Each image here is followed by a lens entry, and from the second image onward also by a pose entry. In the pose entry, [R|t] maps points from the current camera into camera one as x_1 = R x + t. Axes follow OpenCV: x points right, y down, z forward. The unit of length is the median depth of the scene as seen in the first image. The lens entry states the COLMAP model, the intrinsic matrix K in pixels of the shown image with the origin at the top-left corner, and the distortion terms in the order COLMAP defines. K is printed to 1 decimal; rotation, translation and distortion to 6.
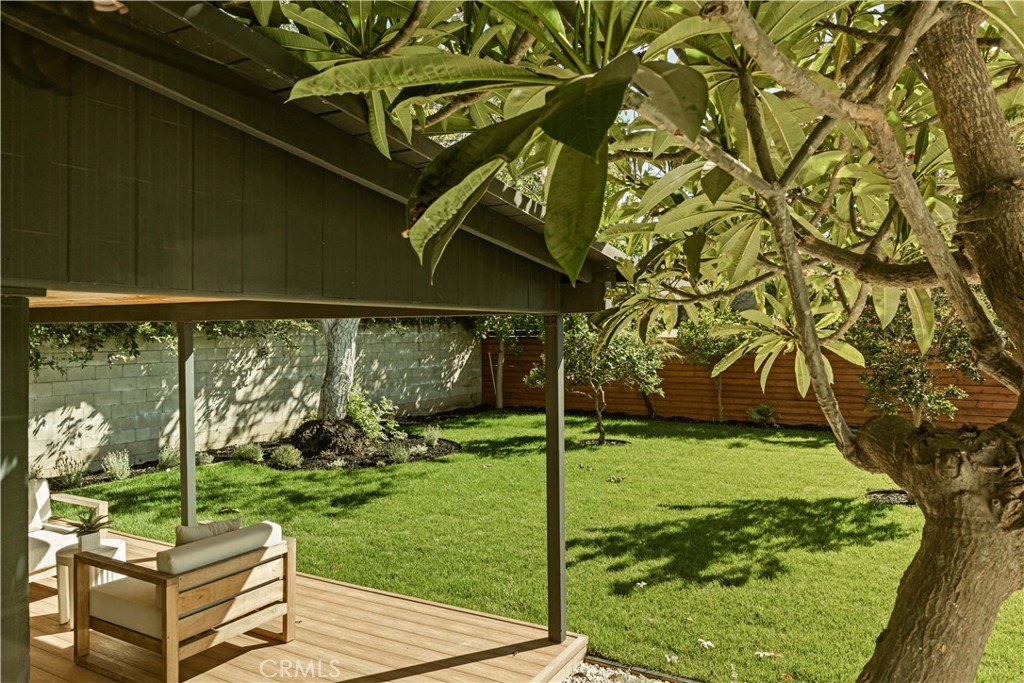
lens RADIAL K [[713.8, 0, 512.0], [0, 713.8, 341.5], [0, 0, 1]] dist [0.003730, -0.000165]
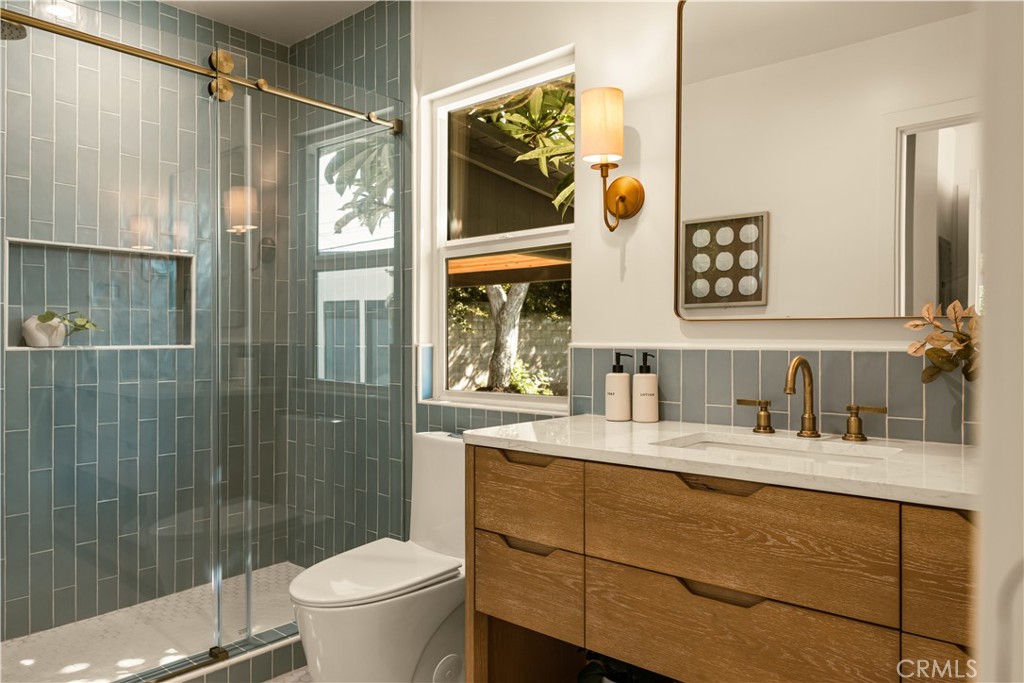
lens RADIAL K [[713.8, 0, 512.0], [0, 713.8, 341.5], [0, 0, 1]] dist [0.003730, -0.000165]
pose [[0.976629, 0.005773, -0.214855, 0.032272], [-0.008832, 0.999873, -0.013279, 0.046117], [0.214751, 0.014866, 0.976556, -0.193111]]
